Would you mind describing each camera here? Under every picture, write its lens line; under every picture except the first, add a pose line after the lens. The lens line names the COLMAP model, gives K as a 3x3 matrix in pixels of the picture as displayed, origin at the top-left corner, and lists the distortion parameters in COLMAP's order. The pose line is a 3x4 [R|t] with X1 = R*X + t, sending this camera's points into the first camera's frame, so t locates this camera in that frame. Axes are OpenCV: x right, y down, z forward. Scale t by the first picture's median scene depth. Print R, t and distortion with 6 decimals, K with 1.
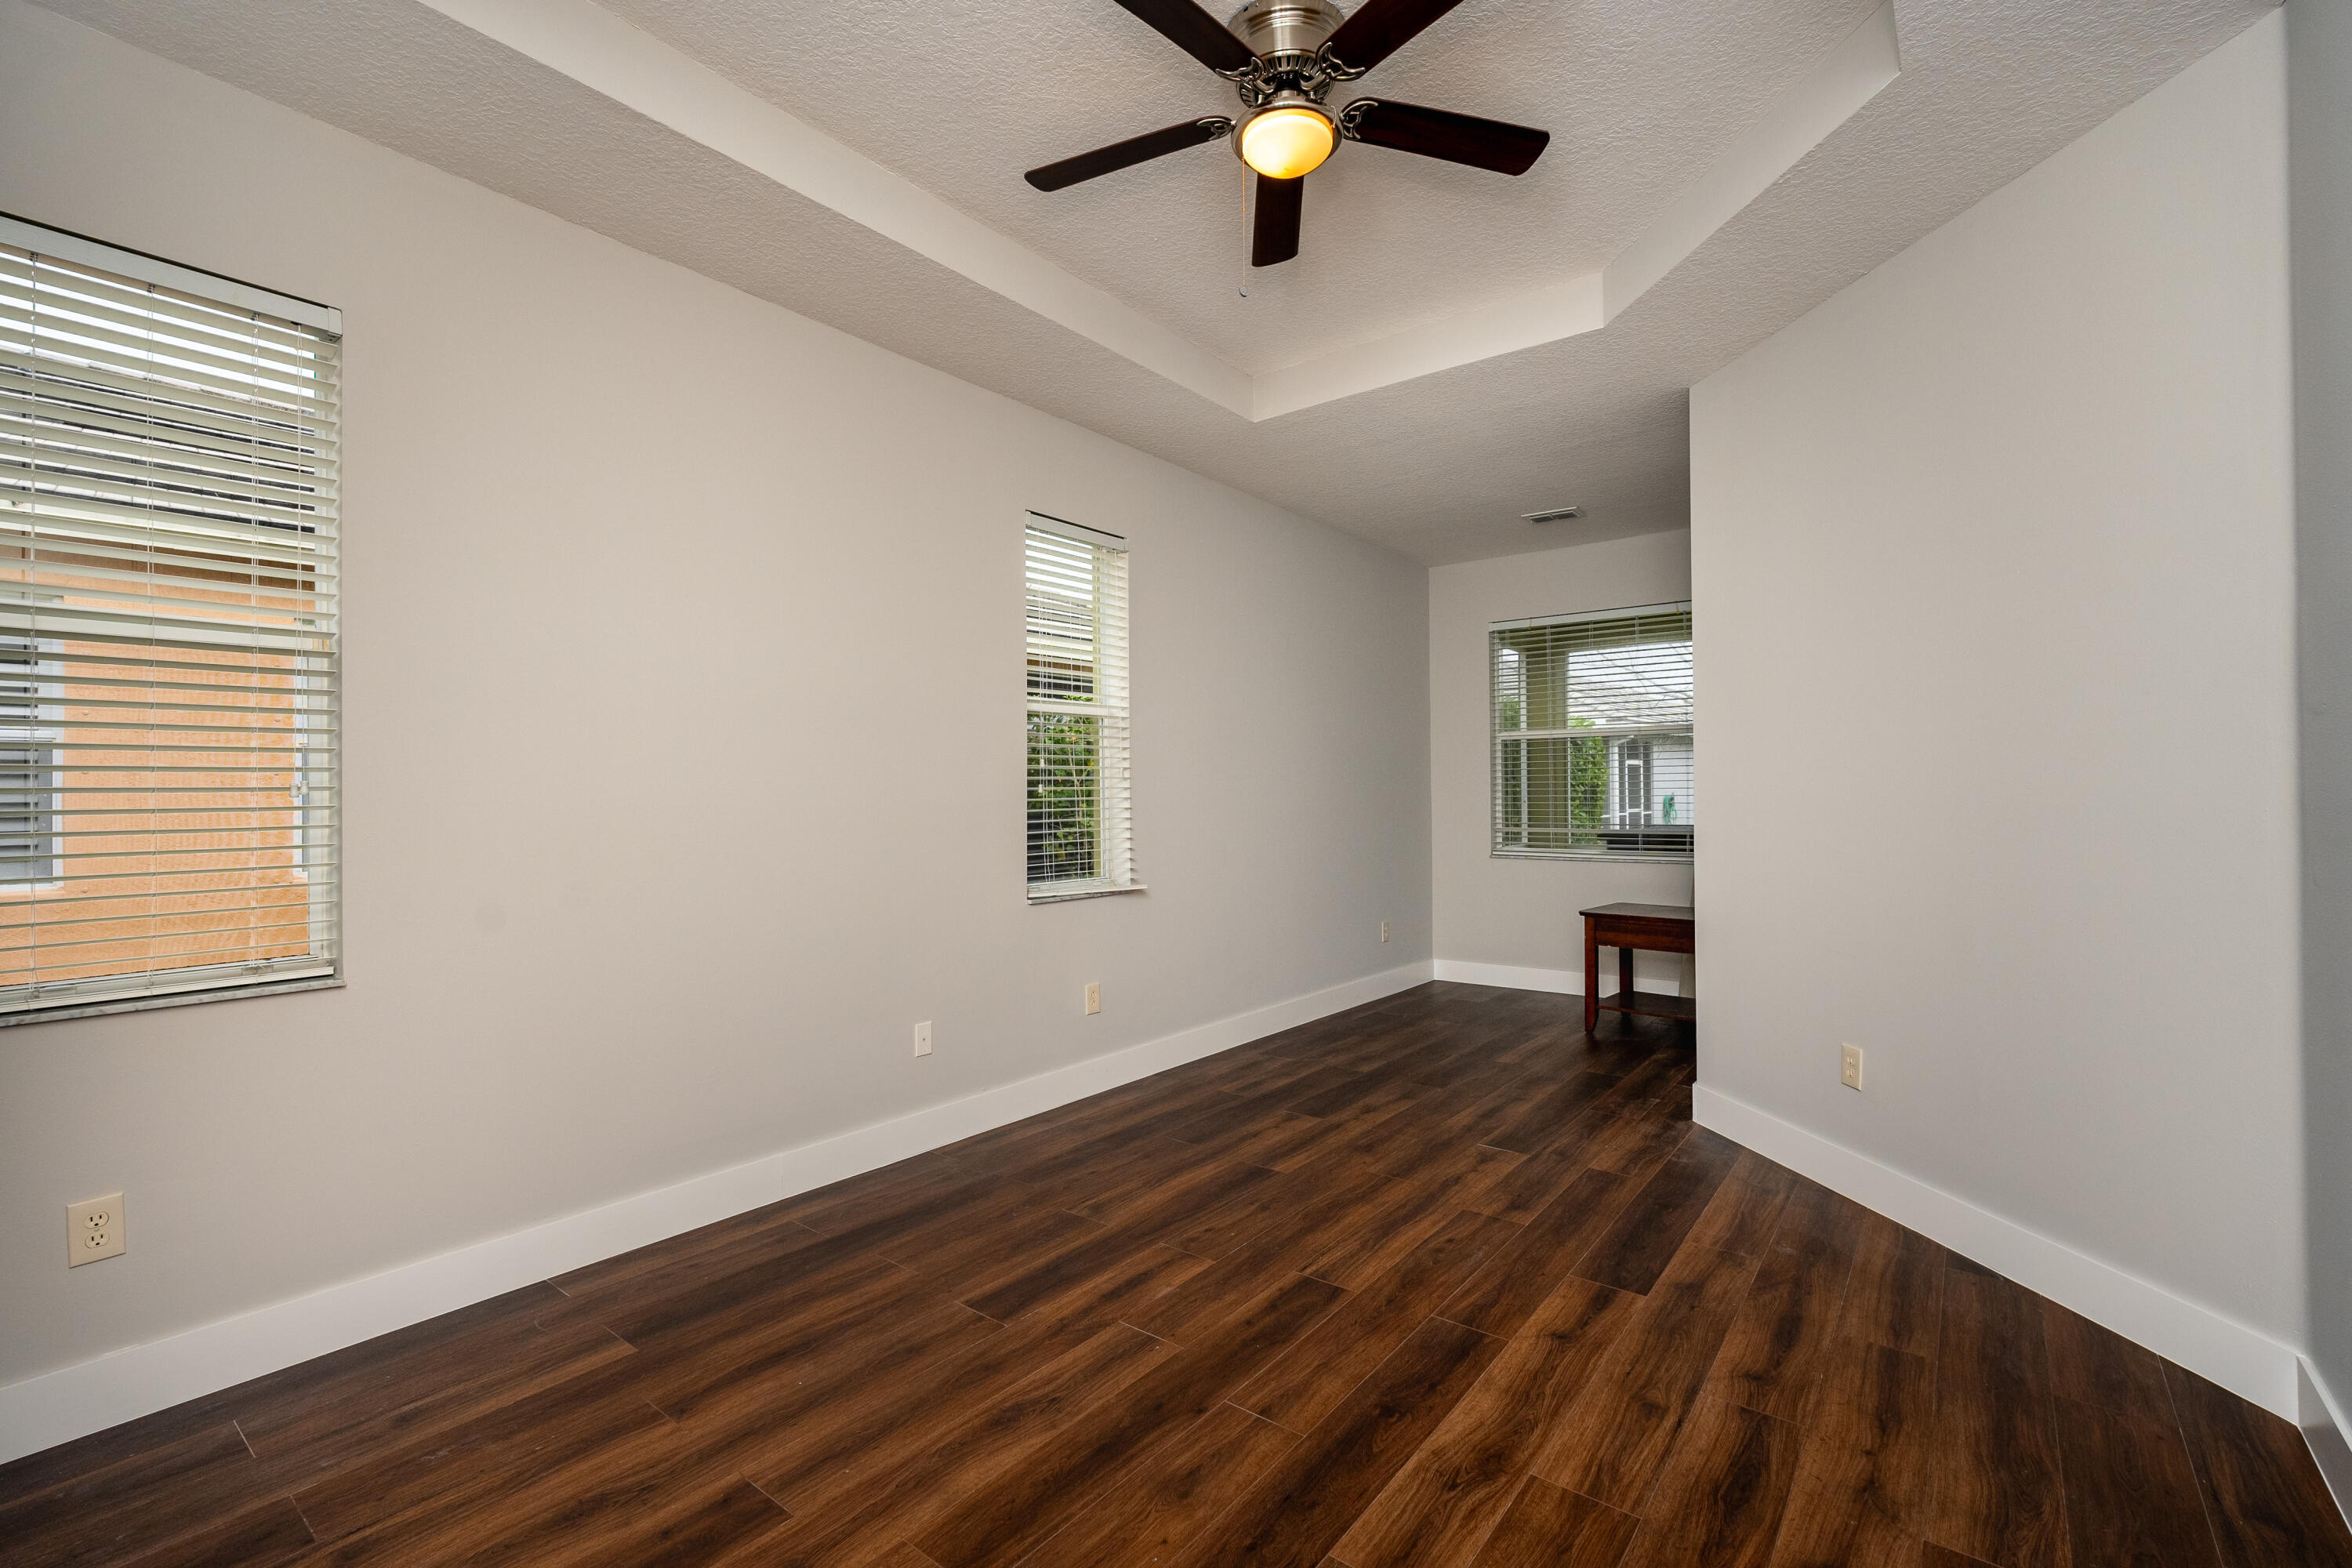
lens RADIAL K [[1039.6, 0, 1177.4], [0, 1039.6, 783.1], [0, 0, 1]] dist [-0.007166, 0.001466]
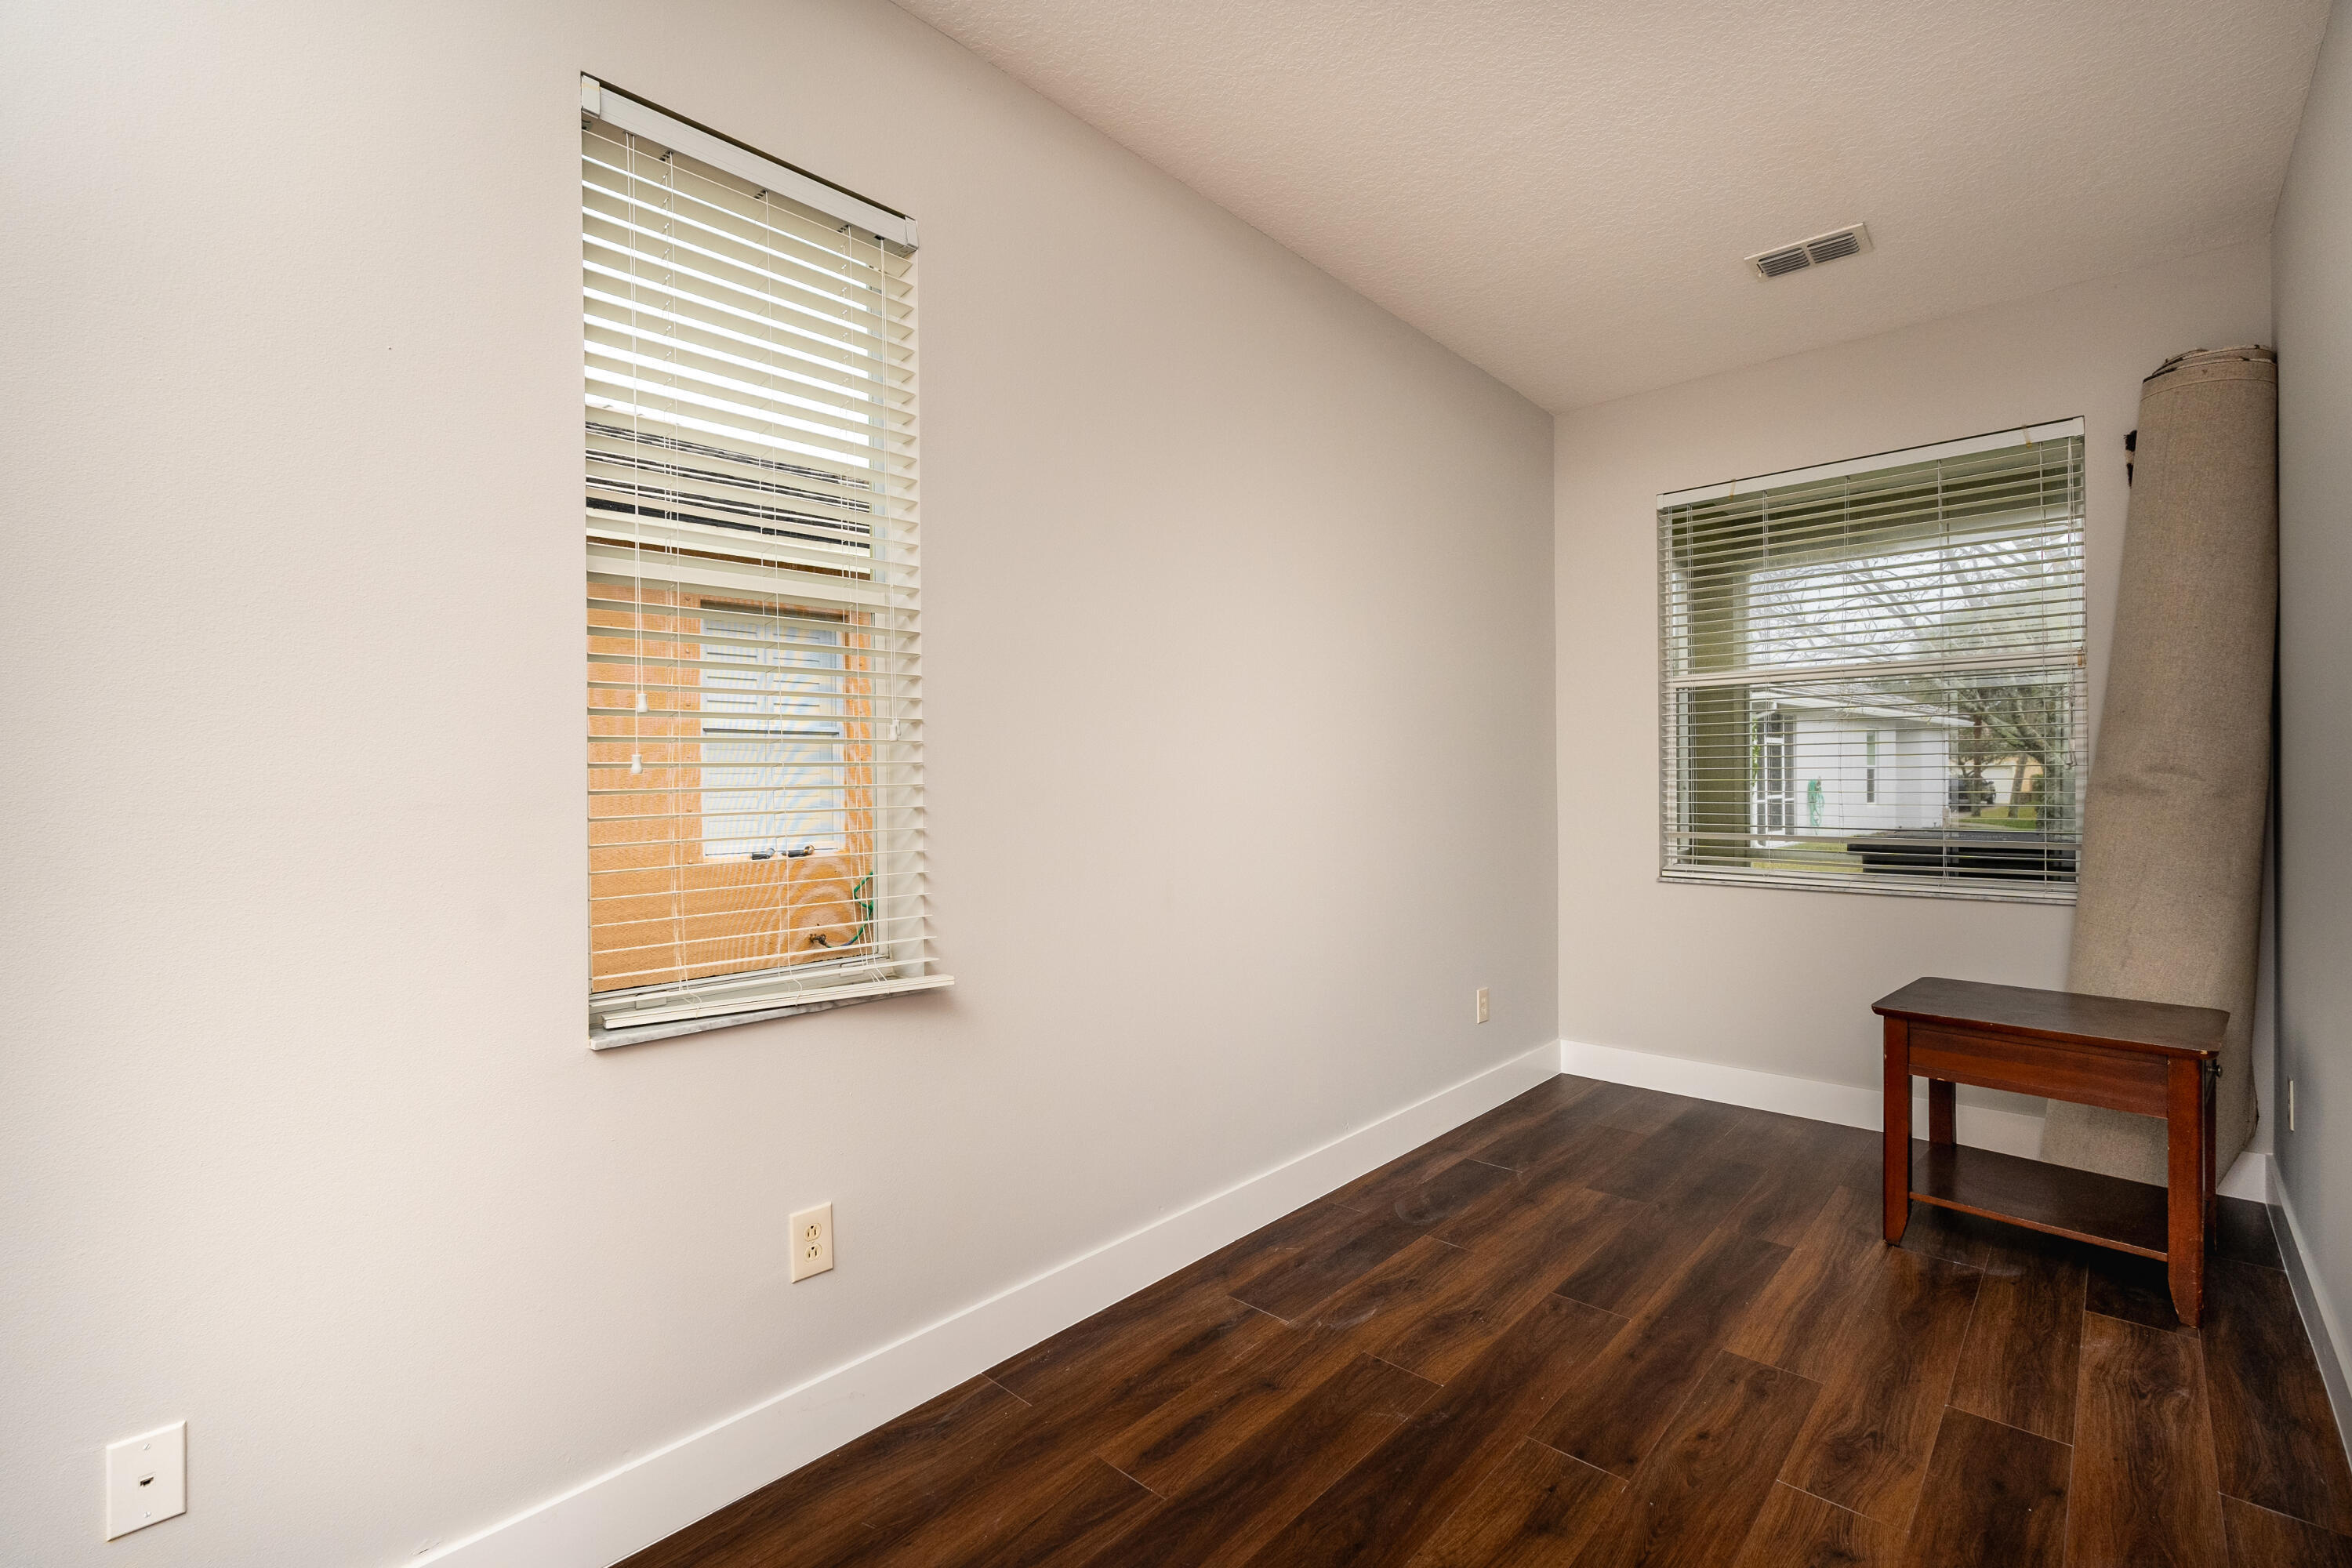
lens RADIAL K [[1039.6, 0, 1178.6], [0, 1039.6, 775.2], [0, 0, 1]] dist [-0.007166, 0.001466]
pose [[0.996799, -0.001063, -0.079940, 0.069381], [0.001653, 0.999972, 0.007310, 0.004486], [0.079930, -0.007419, 0.996773, 0.370372]]
